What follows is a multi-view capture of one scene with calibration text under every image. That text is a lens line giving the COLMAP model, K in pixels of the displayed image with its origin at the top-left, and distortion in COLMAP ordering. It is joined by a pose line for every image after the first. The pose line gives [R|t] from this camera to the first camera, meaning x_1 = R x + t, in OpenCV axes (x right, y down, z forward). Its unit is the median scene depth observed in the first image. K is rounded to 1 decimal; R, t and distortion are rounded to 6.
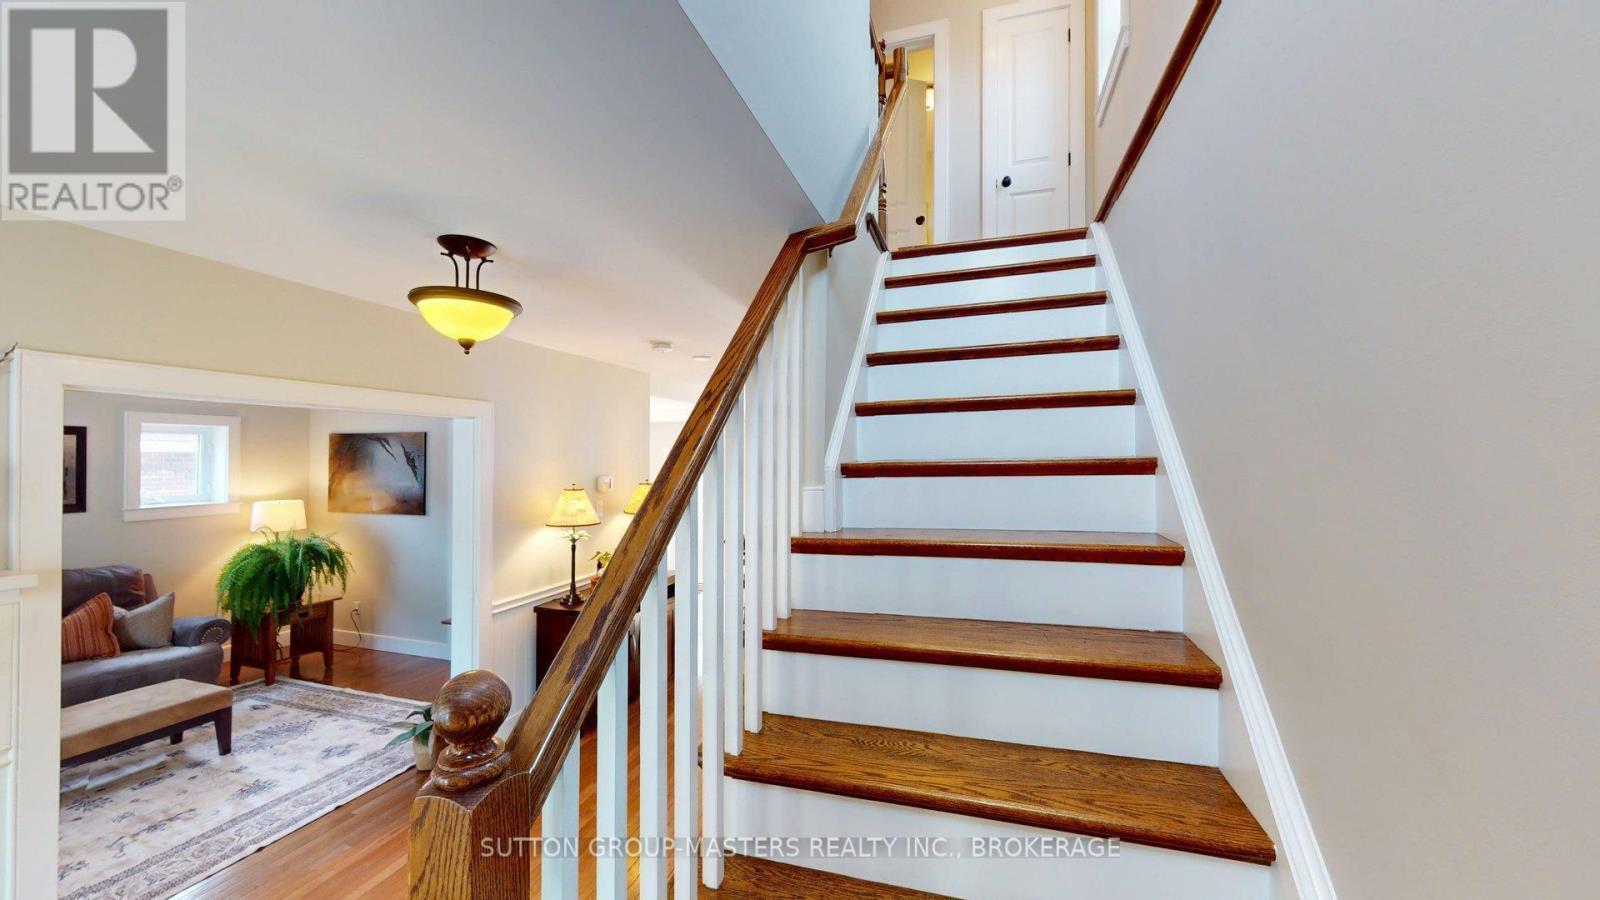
lens RADIAL K [[585.6, 0, 800.8], [0, 585.6, 452.1], [0, 0, 1]] dist [0.000716, 0.000033]
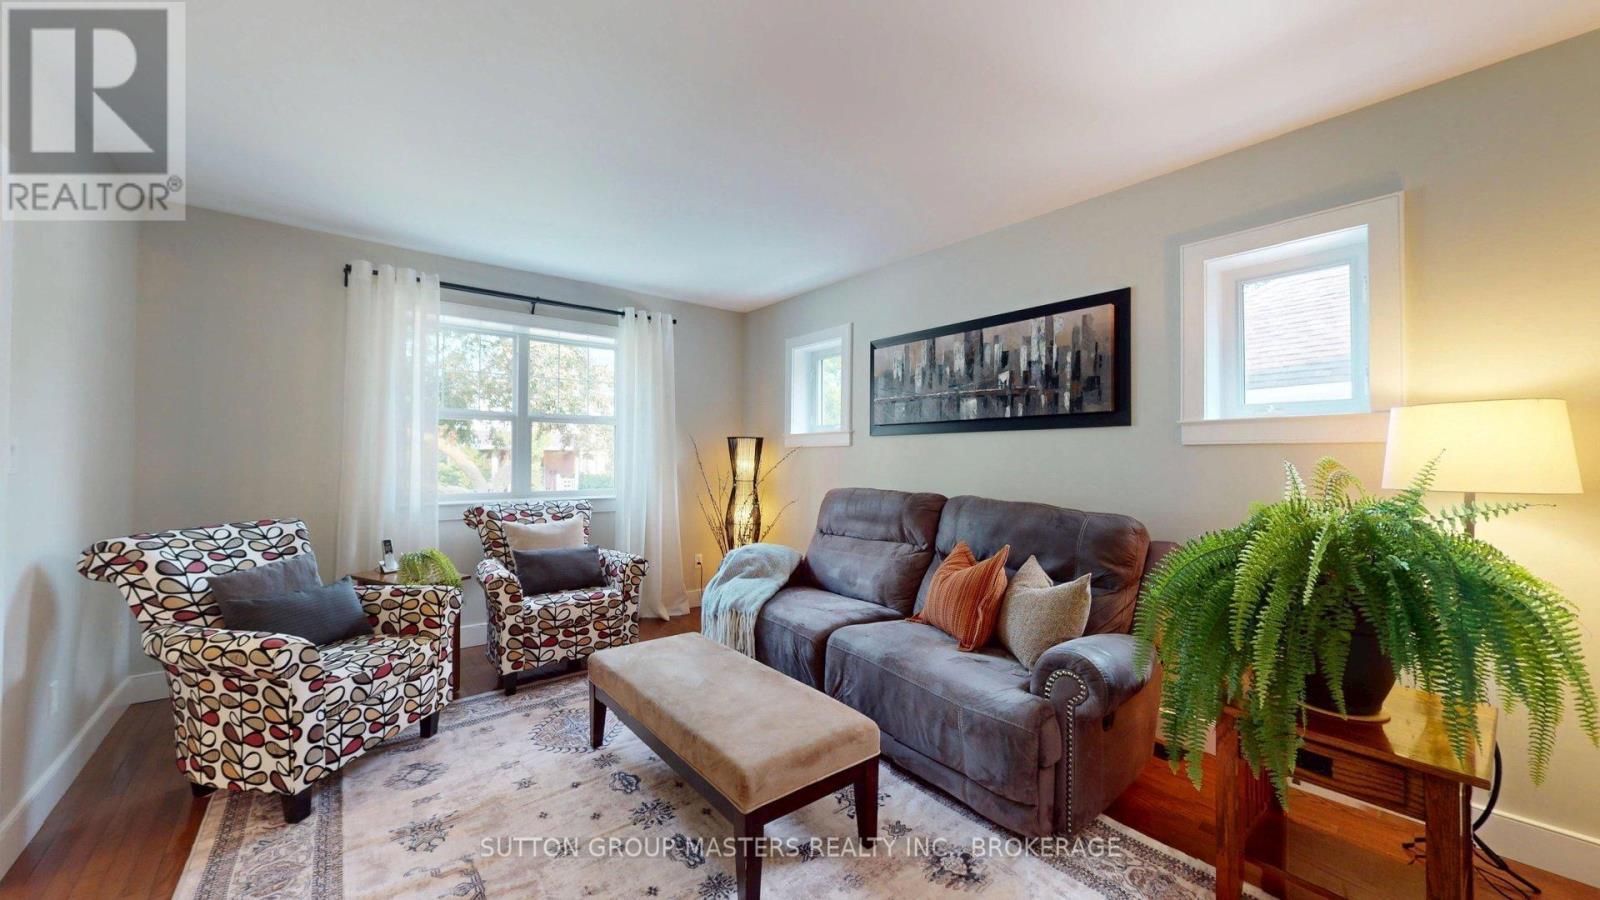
lens RADIAL K [[585.6, 0, 807.8], [0, 585.6, 441.5], [0, 0, 1]] dist [0.000716, 0.000033]
pose [[-0.533092, -0.002978, -0.846052, -0.465708], [0.007096, 0.999943, -0.007991, 0.115452], [0.846028, -0.010263, -0.533040, 0.962766]]
